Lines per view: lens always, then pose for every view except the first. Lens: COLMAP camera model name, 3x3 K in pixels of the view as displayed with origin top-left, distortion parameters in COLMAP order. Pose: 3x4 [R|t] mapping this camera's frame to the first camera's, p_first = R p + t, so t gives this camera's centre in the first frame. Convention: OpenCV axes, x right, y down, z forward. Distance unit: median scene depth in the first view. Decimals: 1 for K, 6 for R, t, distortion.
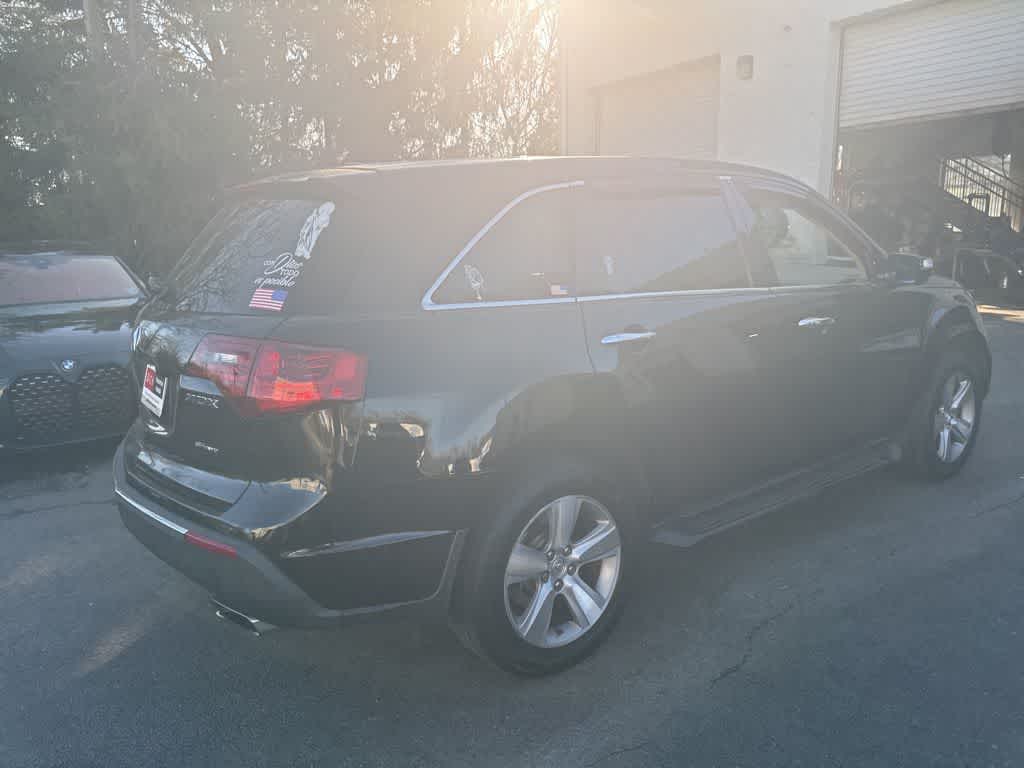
lens RADIAL K [[755.5, 0, 539.5], [0, 755.5, 381.7], [0, 0, 1]] dist [0.058529, -0.082794]
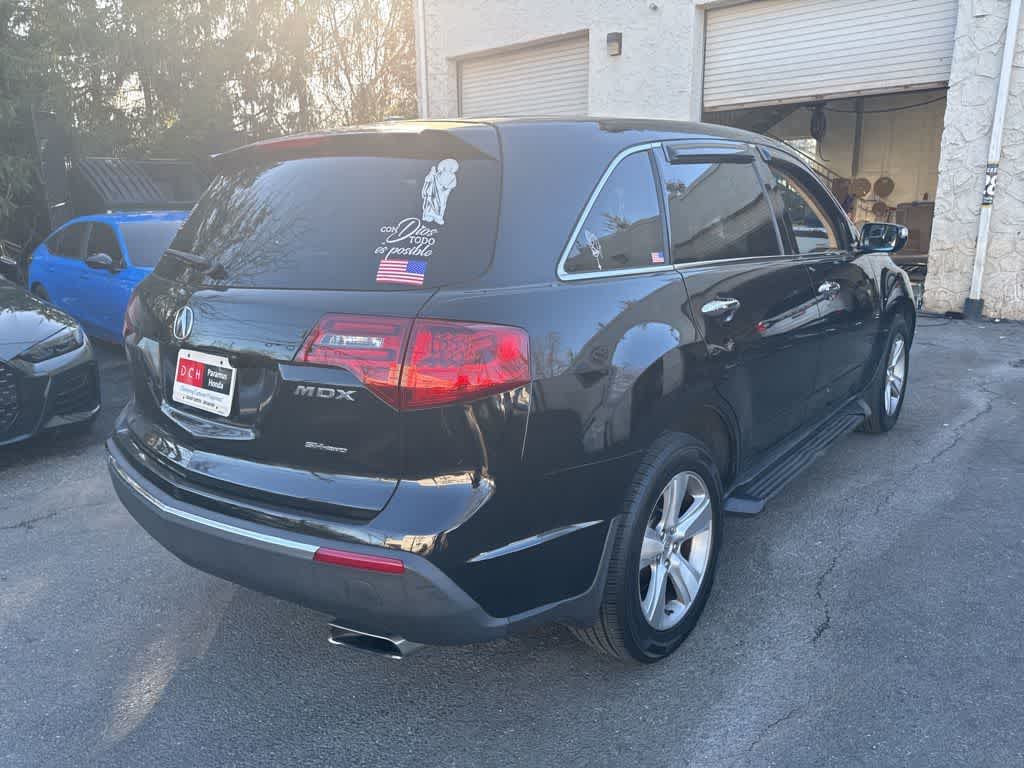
lens RADIAL K [[750.3, 0, 512.0], [0, 750.3, 384.0], [0, 0, 1]] dist [0.008851, -0.009767]
pose [[0.970057, -0.051726, 0.237305, -0.380934], [0.043654, 0.998279, 0.039149, -0.008256], [-0.238922, -0.027618, 0.970646, 0.124123]]
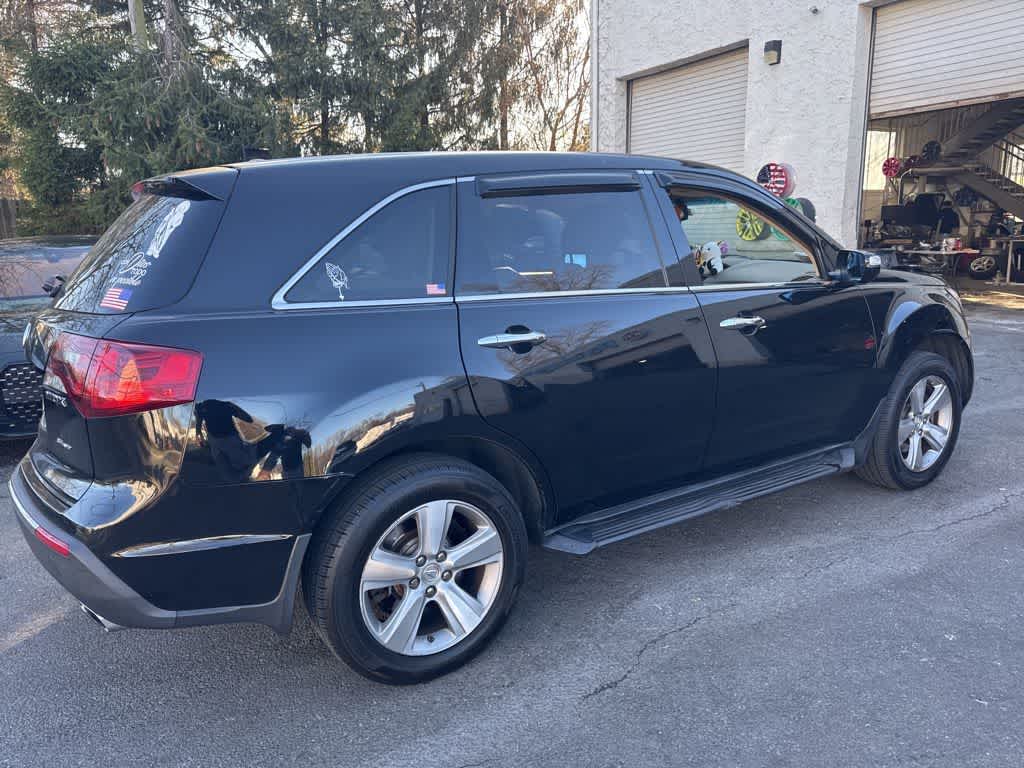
lens RADIAL K [[758.2, 0, 560.4], [0, 758.2, 372.8], [0, 0, 1]] dist [0.069644, -0.102740]
pose [[0.996299, 0.013015, -0.084965, 0.269635], [-0.012983, 0.999915, 0.000924, -0.016244], [0.084969, 0.000183, 0.996384, 0.035650]]
